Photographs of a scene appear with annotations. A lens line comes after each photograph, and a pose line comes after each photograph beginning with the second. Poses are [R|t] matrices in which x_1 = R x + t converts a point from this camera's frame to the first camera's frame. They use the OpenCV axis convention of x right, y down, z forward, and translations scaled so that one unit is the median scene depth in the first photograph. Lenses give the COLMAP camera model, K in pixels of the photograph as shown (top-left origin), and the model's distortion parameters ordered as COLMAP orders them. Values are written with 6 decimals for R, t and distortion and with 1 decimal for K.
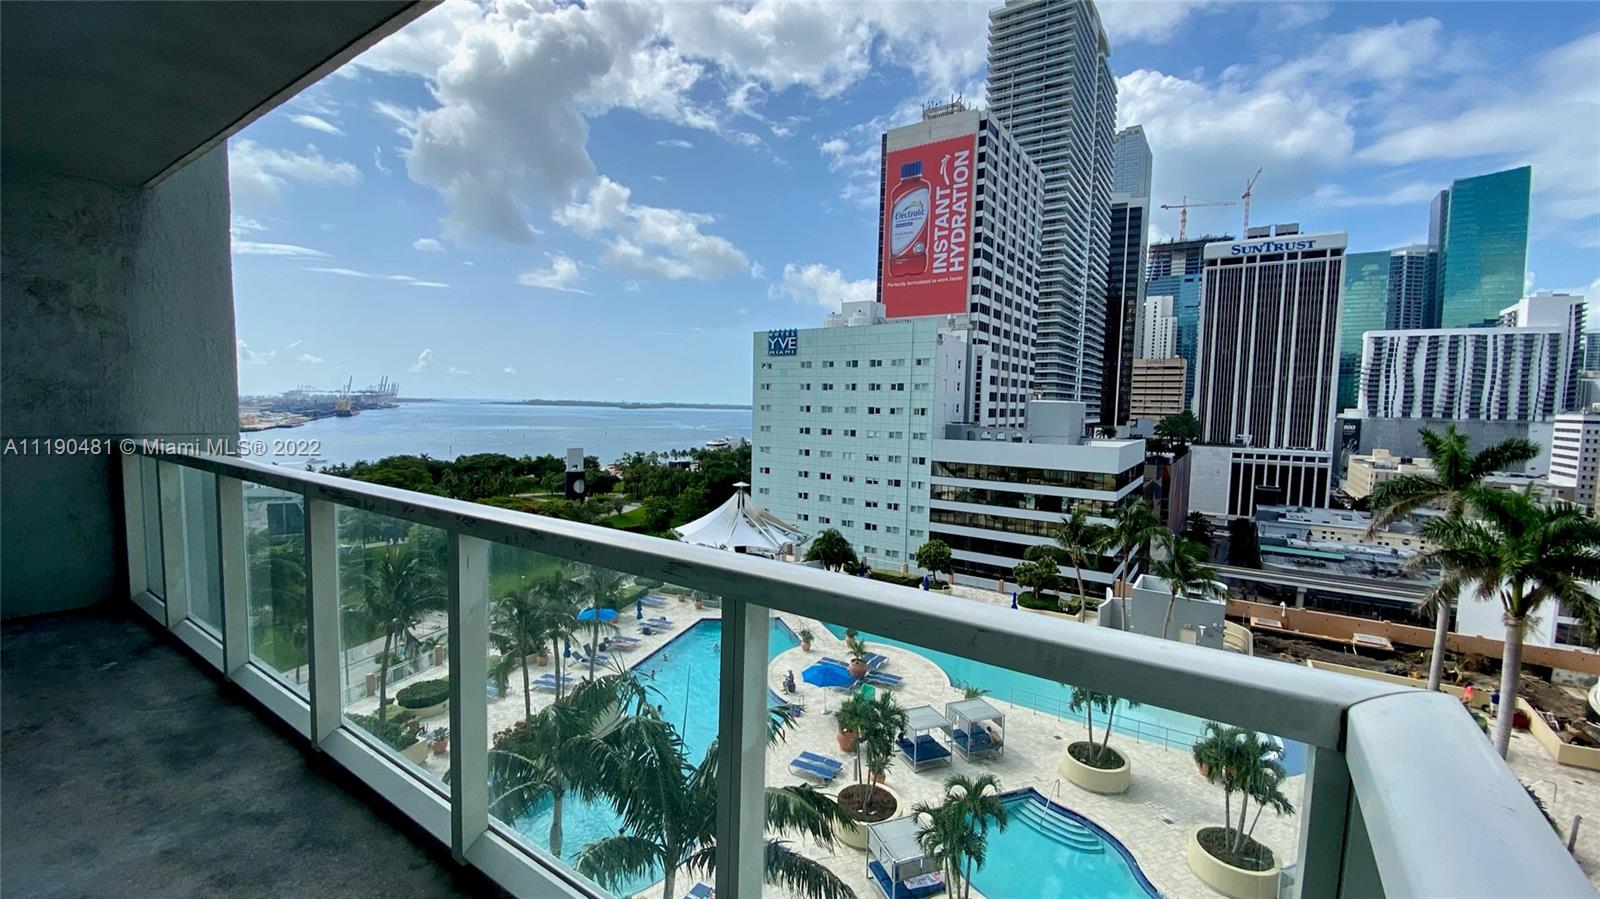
lens RADIAL K [[643.9, 0, 795.8], [0, 643.9, 450.5], [0, 0, 1]] dist [0.032754, -0.029747]
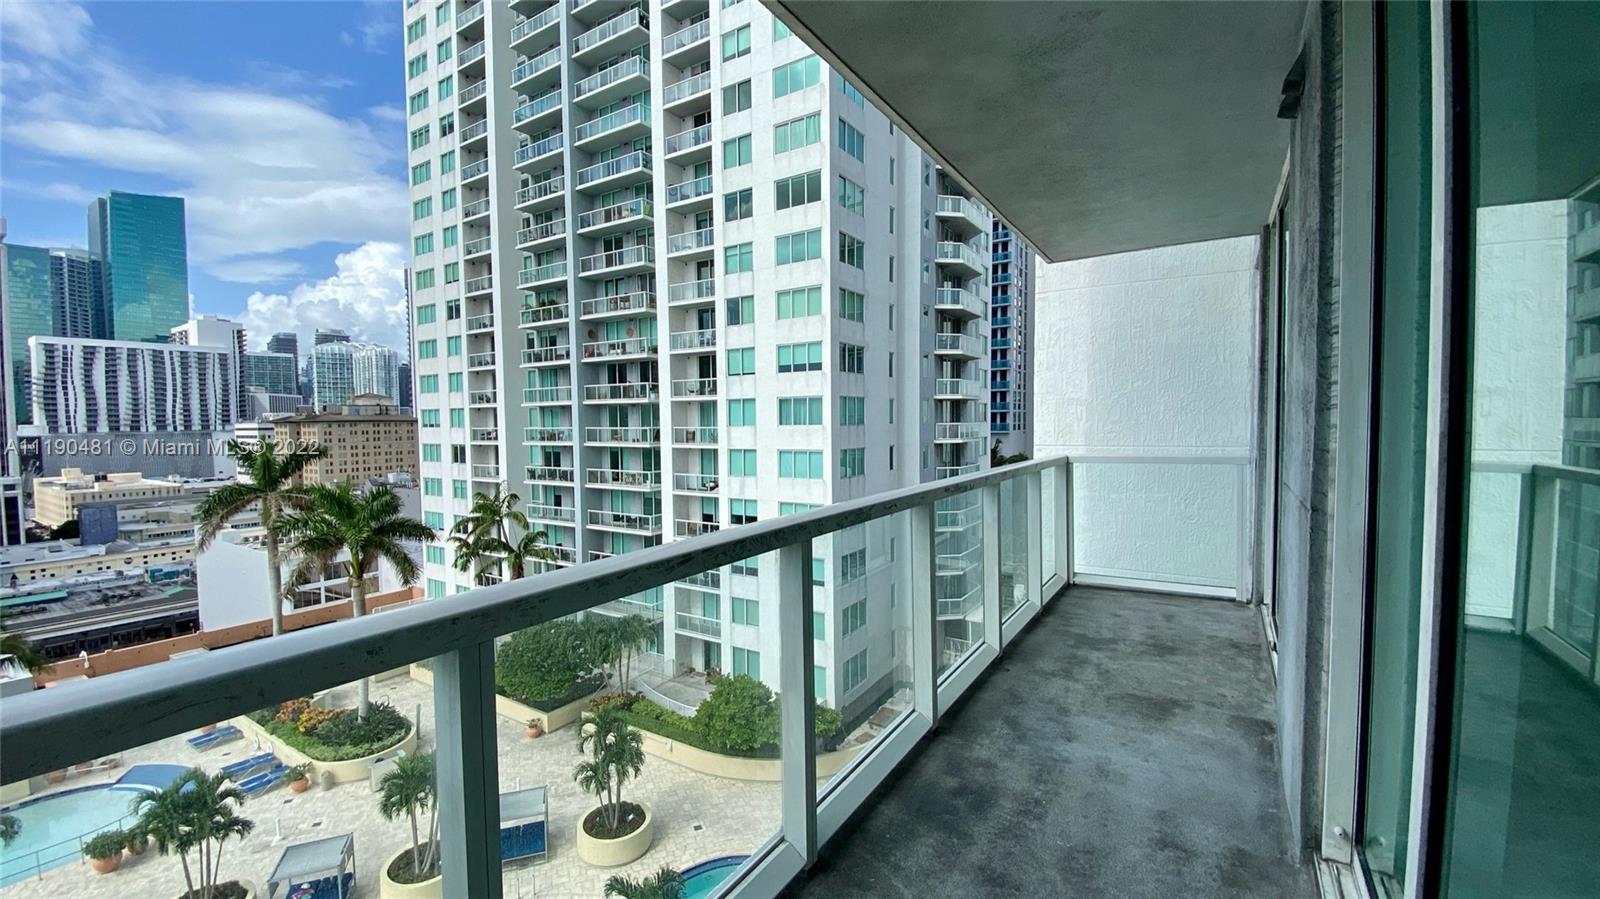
lens RADIAL K [[643.9, 0, 795.8], [0, 643.9, 450.5], [0, 0, 1]] dist [0.032754, -0.029747]
pose [[-0.029912, -0.066328, 0.997349, -0.029719], [0.086012, 0.993924, 0.068679, -0.001905], [-0.995845, 0.087839, -0.024025, 0.019781]]
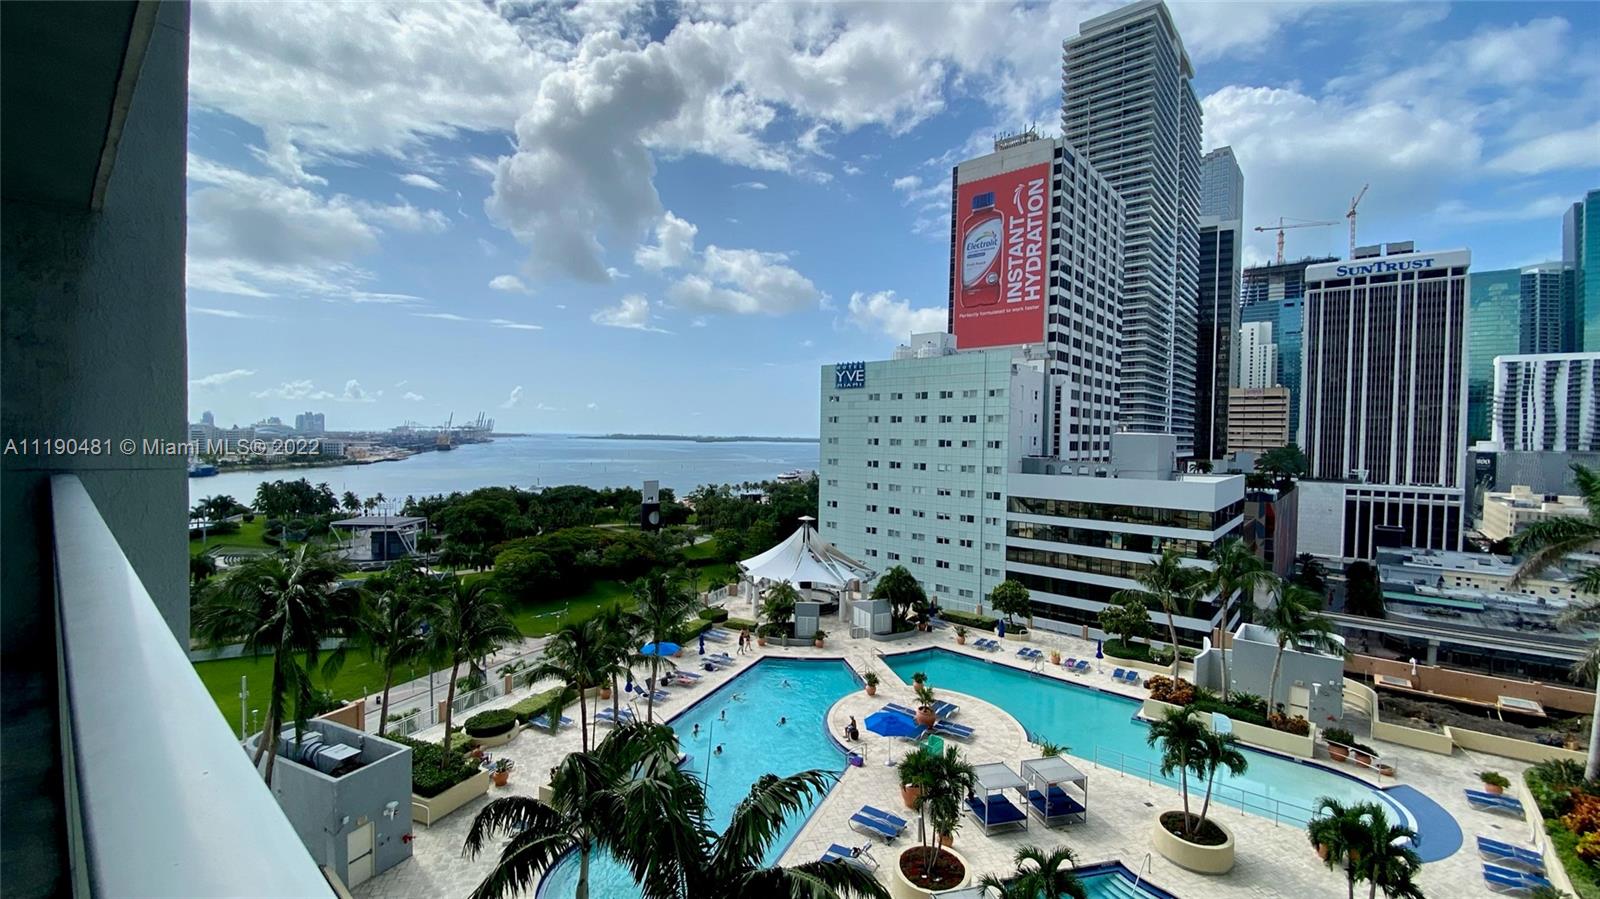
lens RADIAL K [[646.4, 0, 797.5], [0, 646.4, 449.1], [0, 0, 1]] dist [0.022351, -0.021551]
pose [[0.994001, -0.000514, -0.109370, 0.003640], [-0.005331, 0.998572, -0.053151, -0.000204], [0.109241, 0.053415, 0.992579, 0.005129]]
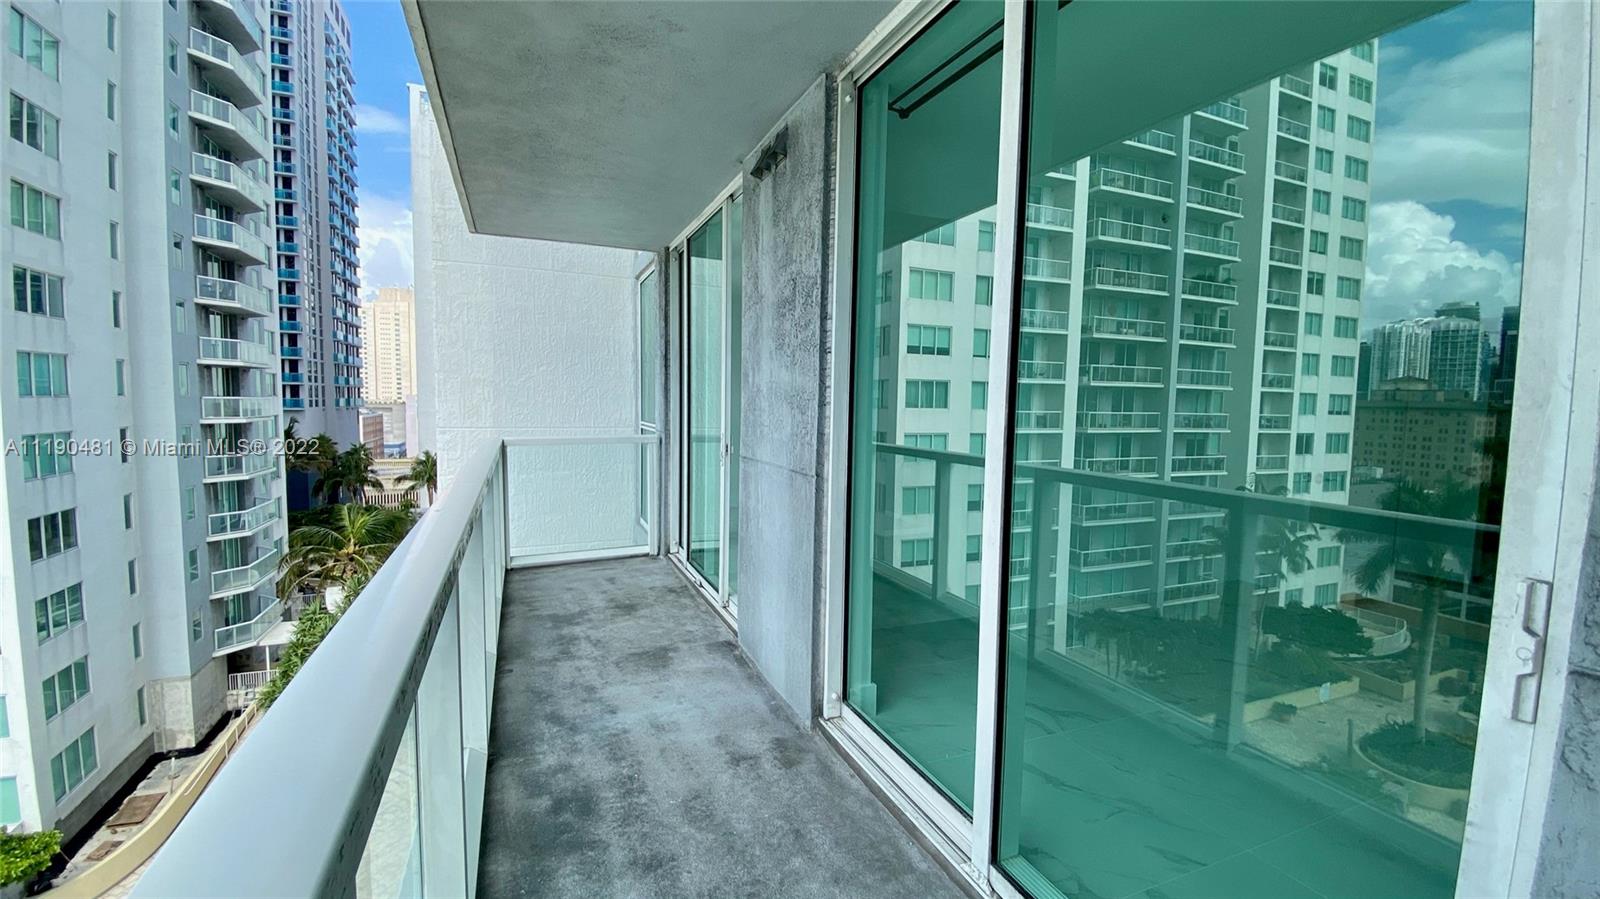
lens RADIAL K [[647.4, 0, 783.6], [0, 647.4, 450.5], [0, 0, 1]] dist [0.030575, -0.022752]
pose [[-0.835522, -0.075763, 0.544208, 0.226620], [0.009998, 0.988188, 0.152922, -0.044286], [-0.549365, 0.133211, -0.824895, 0.383148]]
